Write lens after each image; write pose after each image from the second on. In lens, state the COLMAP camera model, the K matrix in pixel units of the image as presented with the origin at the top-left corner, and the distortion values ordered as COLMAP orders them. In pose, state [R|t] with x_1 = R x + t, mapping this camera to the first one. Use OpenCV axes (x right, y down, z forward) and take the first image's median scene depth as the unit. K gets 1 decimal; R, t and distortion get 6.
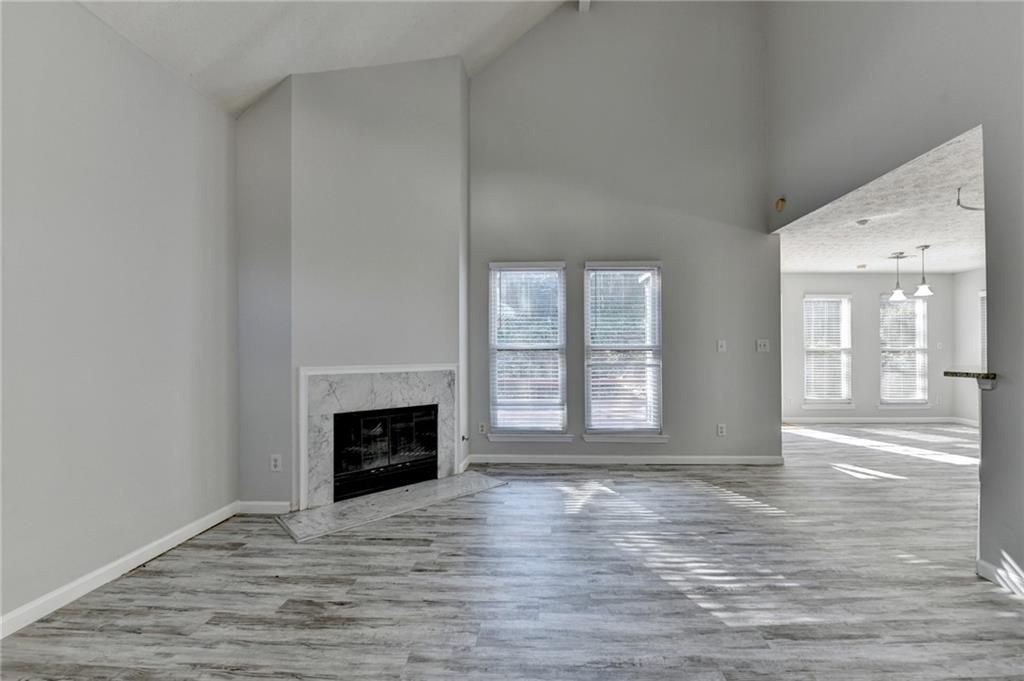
lens RADIAL K [[425.5, 0, 542.2], [0, 425.5, 347.3], [0, 0, 1]] dist [-0.017425, -0.000682]
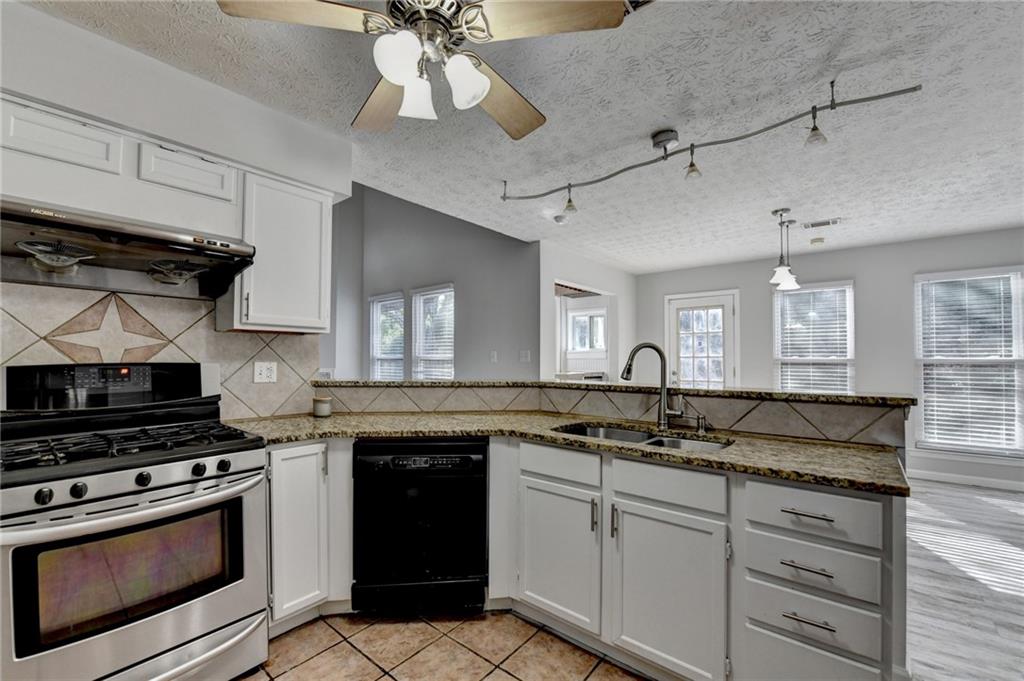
lens RADIAL K [[410.3, 0, 516.3], [0, 410.3, 350.9], [0, 0, 1]] dist [-0.011715, -0.000322]
pose [[0.779498, -0.009757, -0.626329, 1.246949], [0.000576, 0.999889, -0.014861, -0.001543], [0.626404, 0.011223, 0.779418, 0.272474]]
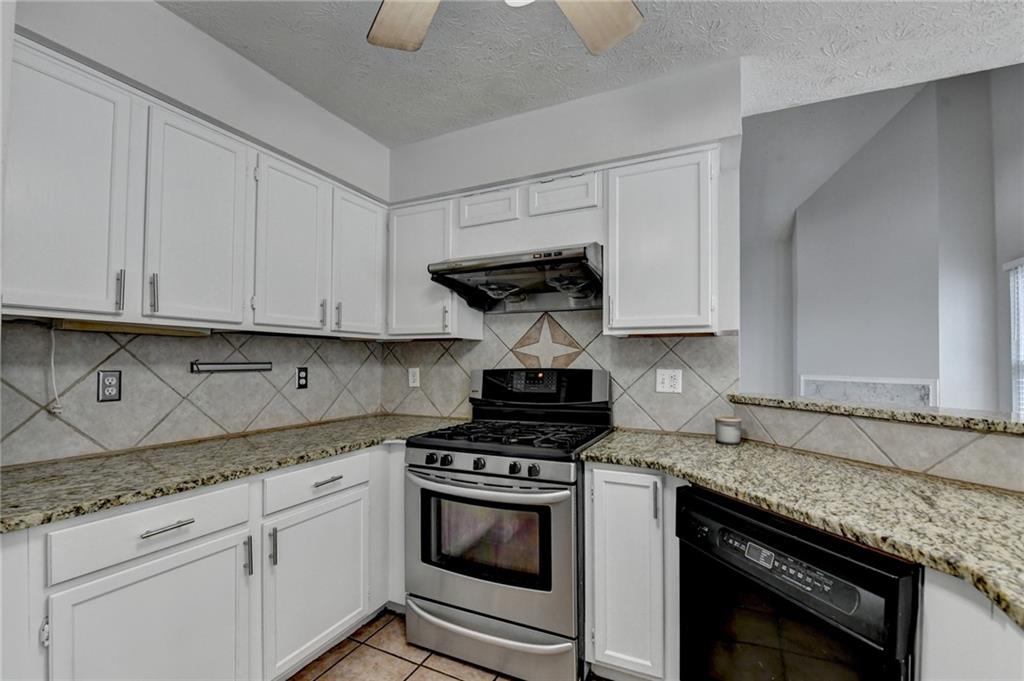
lens RADIAL K [[431.4, 0, 503.0], [0, 431.4, 355.7], [0, 0, 1]] dist [-0.015901, -0.000690]
pose [[-0.427592, -0.014193, -0.903860, 1.192692], [0.000415, 0.999874, -0.015896, -0.003024], [0.903972, -0.007172, -0.427532, 0.499935]]
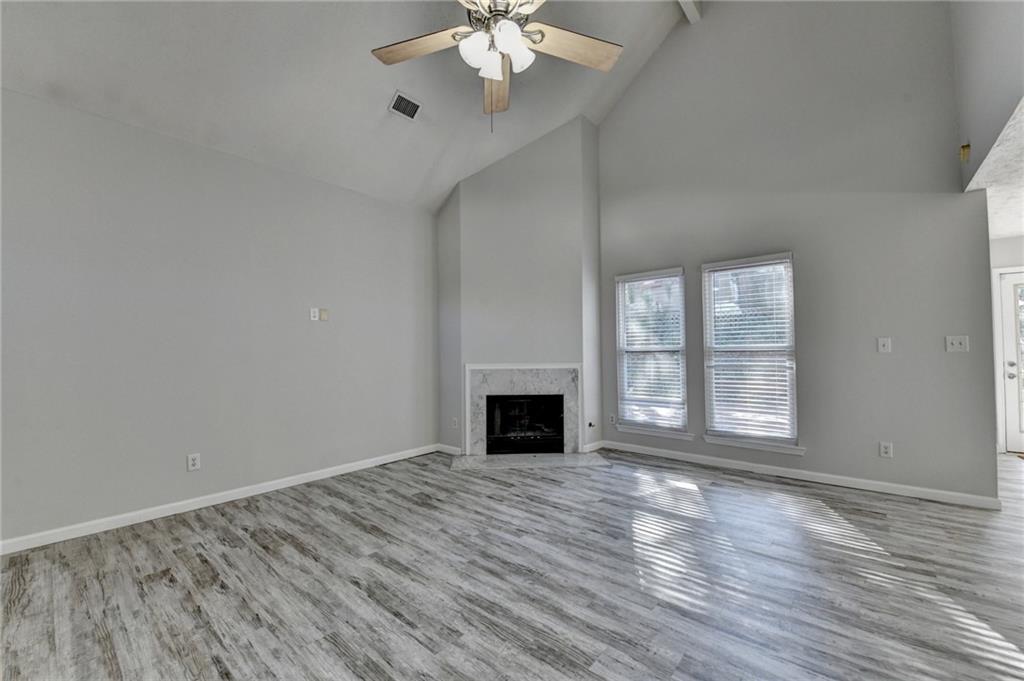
lens RADIAL K [[411.3, 0, 509.3], [0, 411.3, 342.8], [0, 0, 1]] dist [-0.013362, -0.004519]
pose [[0.761823, -0.019818, -0.647482, 0.425072], [0.011158, 0.999785, -0.017473, -0.002925], [0.647689, 0.006086, 0.761880, -0.051803]]
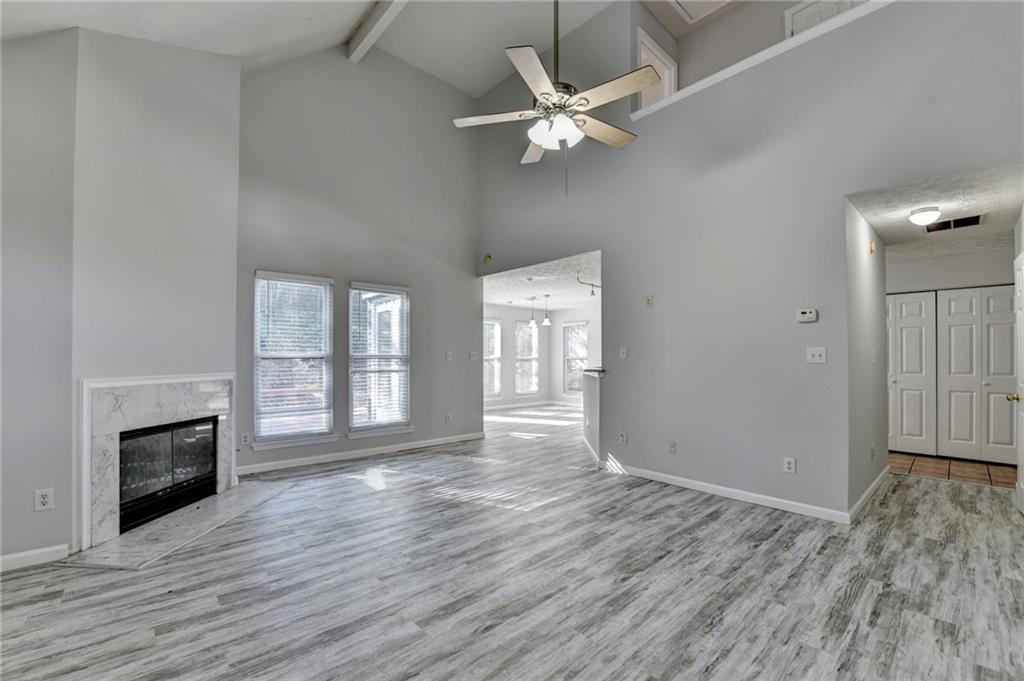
lens RADIAL K [[422.4, 0, 507.7], [0, 422.4, 354.4], [0, 0, 1]] dist [-0.018929, -0.000462]
pose [[0.734771, 0.007183, 0.678277, -0.394850], [-0.004450, 0.999973, -0.005768, -0.000348], [-0.678300, 0.001220, 0.734784, -0.129618]]
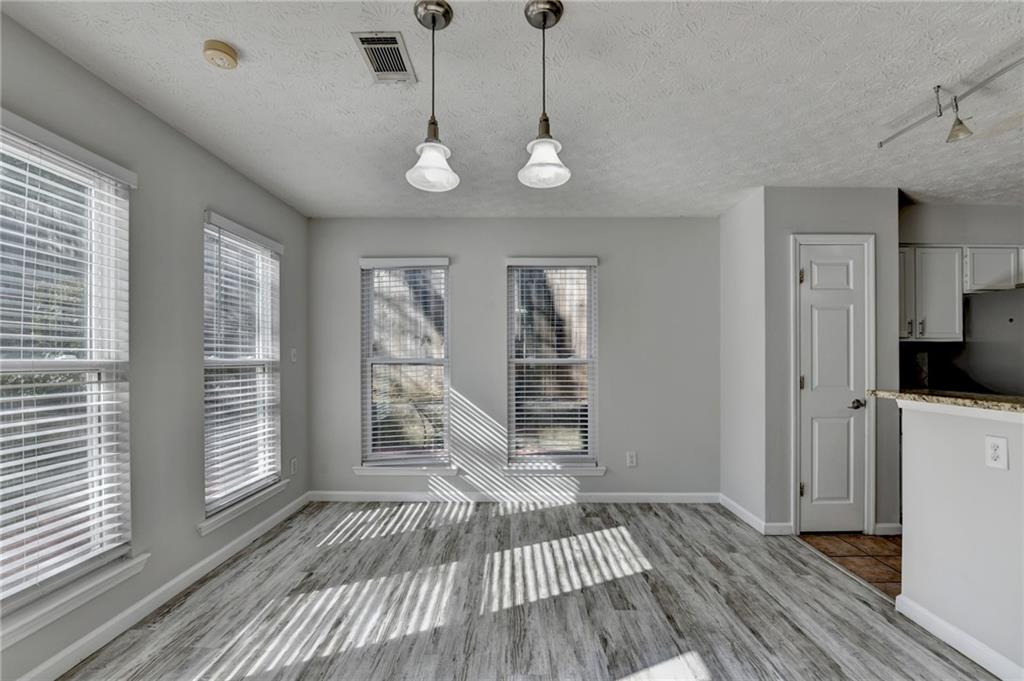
lens RADIAL K [[426.4, 0, 511.9], [0, 426.4, 366.1], [0, 0, 1]] dist [-0.013945, -0.000423]
pose [[-0.006972, -0.010100, 0.999925, 0.780593], [-0.002793, 0.999945, 0.010081, 0.003750], [-0.999972, -0.002722, -0.006999, 1.304029]]
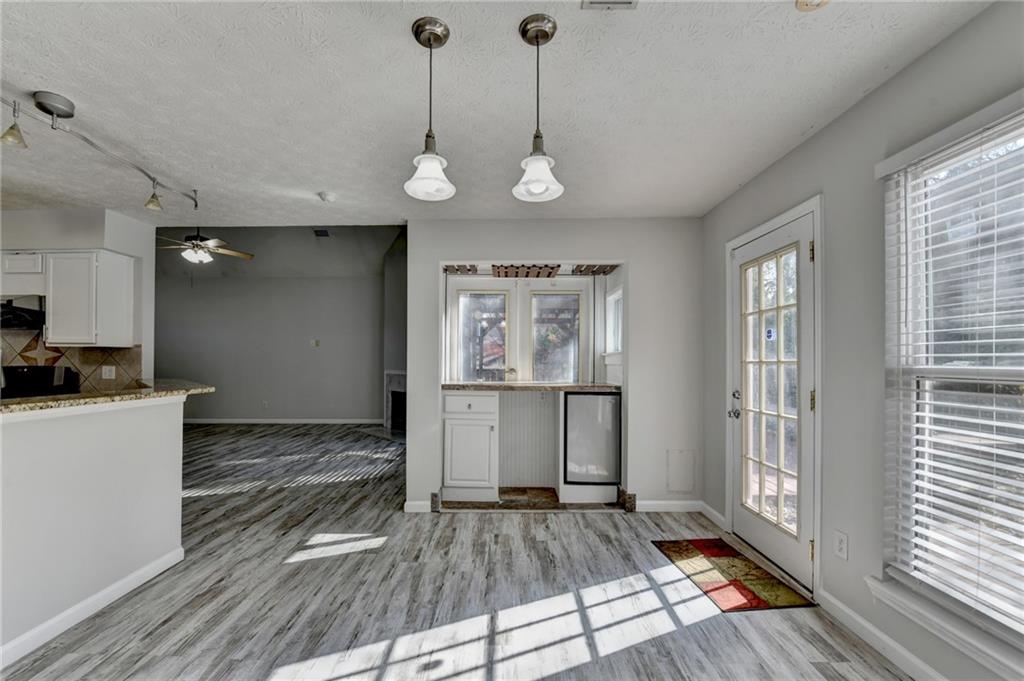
lens RADIAL K [[432.1, 0, 510.0], [0, 432.1, 361.4], [0, 0, 1]] dist [-0.020247, -0.000788]
pose [[0.004431, -0.000077, -0.999990, 1.538391], [0.001509, 0.999999, -0.000070, -0.002770], [0.999989, -0.001508, 0.004431, 1.338261]]
